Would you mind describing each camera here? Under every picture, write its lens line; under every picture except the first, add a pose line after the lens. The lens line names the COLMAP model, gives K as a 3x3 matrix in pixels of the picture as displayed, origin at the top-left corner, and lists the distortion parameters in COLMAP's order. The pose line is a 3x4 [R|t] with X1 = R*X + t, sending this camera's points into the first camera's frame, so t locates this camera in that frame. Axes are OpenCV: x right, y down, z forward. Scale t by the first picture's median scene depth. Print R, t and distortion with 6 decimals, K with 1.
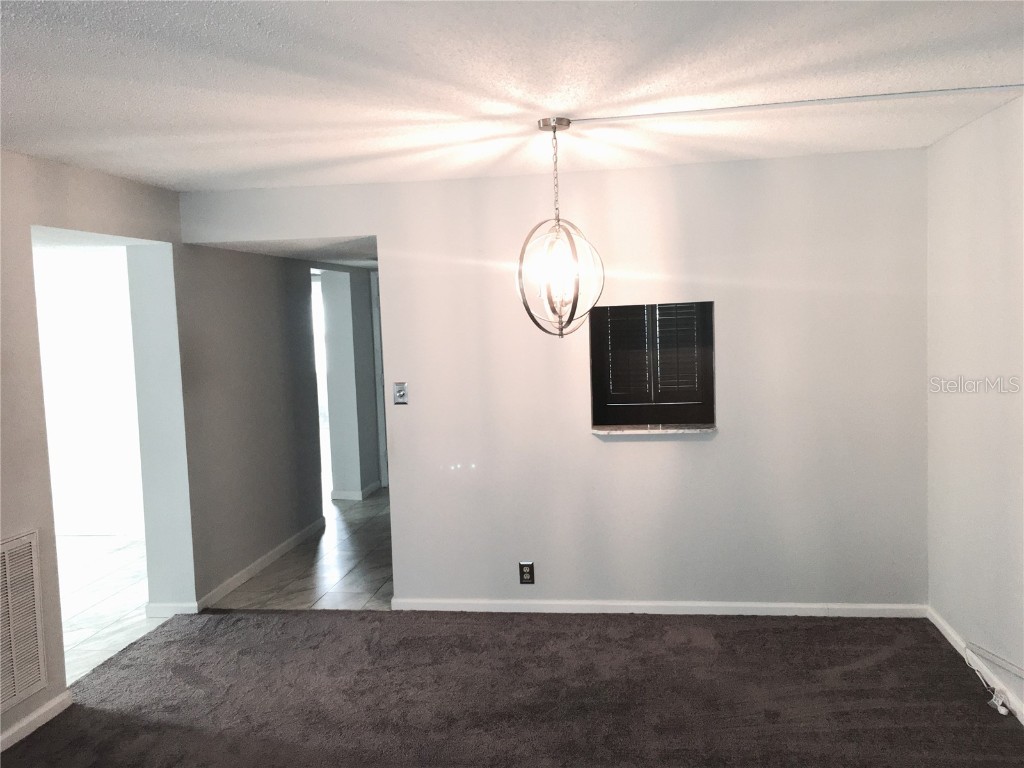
lens RADIAL K [[887.1, 0, 512.0], [0, 887.1, 384.0], [0, 0, 1]] dist [0.034417, -0.003641]
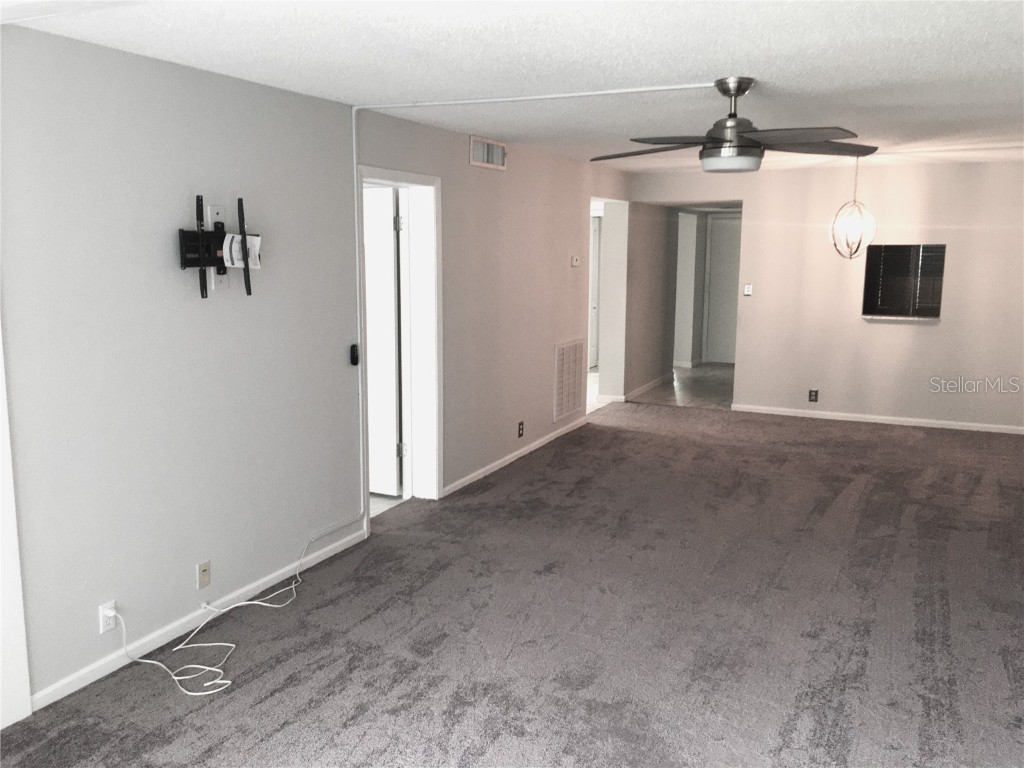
lens RADIAL K [[887.1, 0, 512.0], [0, 887.1, 384.0], [0, 0, 1]] dist [0.034417, -0.003641]
pose [[0.957249, 0.087683, -0.275657, -0.071986], [-0.065363, 0.993871, 0.089158, 0.072556], [0.281785, -0.067328, 0.957112, -0.873407]]
